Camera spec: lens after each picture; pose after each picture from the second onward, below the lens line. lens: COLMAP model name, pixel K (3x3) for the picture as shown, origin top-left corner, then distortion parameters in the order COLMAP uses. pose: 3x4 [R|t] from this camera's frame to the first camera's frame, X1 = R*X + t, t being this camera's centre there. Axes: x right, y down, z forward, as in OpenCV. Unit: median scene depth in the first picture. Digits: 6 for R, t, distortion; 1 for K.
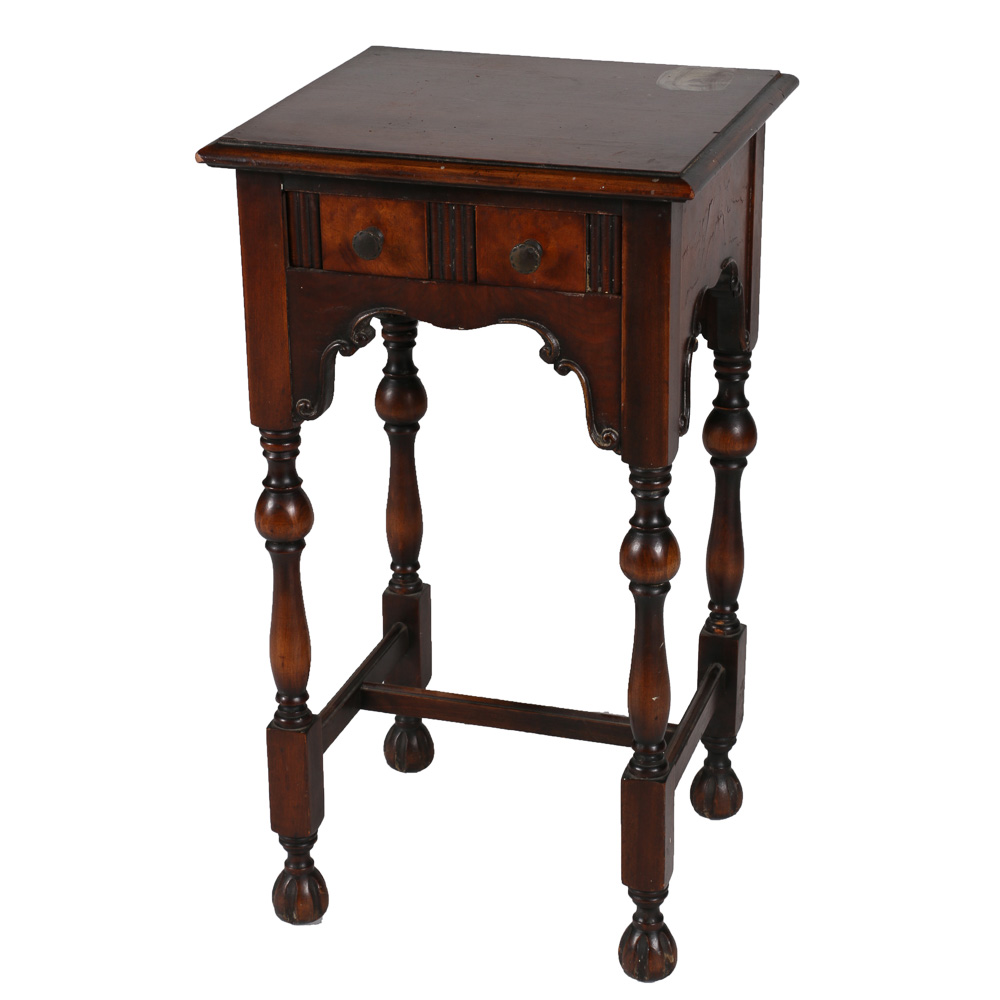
lens RADIAL K [[2527.6, 0, 500.0], [0, 2527.6, 500.0], [0, 0, 1]] dist [0.300226, 0.174812]
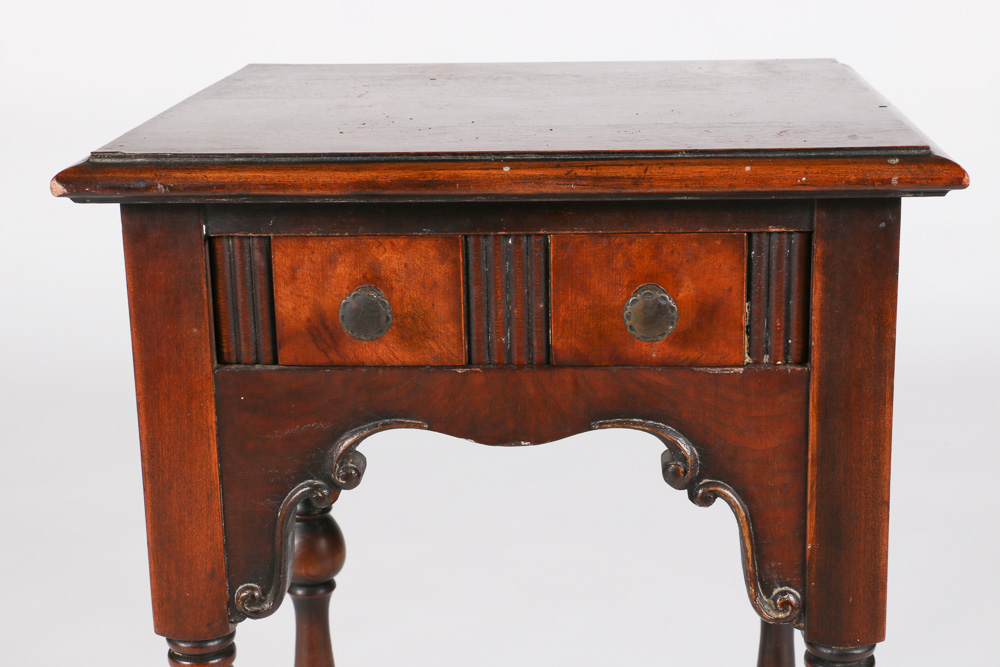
lens RADIAL K [[1722.9, 0, 500.0], [0, 1722.9, 333.5], [0, 0, 1]] dist [0.055625, 0.121815]
pose [[0.972090, -0.071392, 0.223483, -0.110905], [0.097783, 0.989184, -0.109333, -0.049925], [-0.213260, 0.128135, 0.968557, 0.610016]]
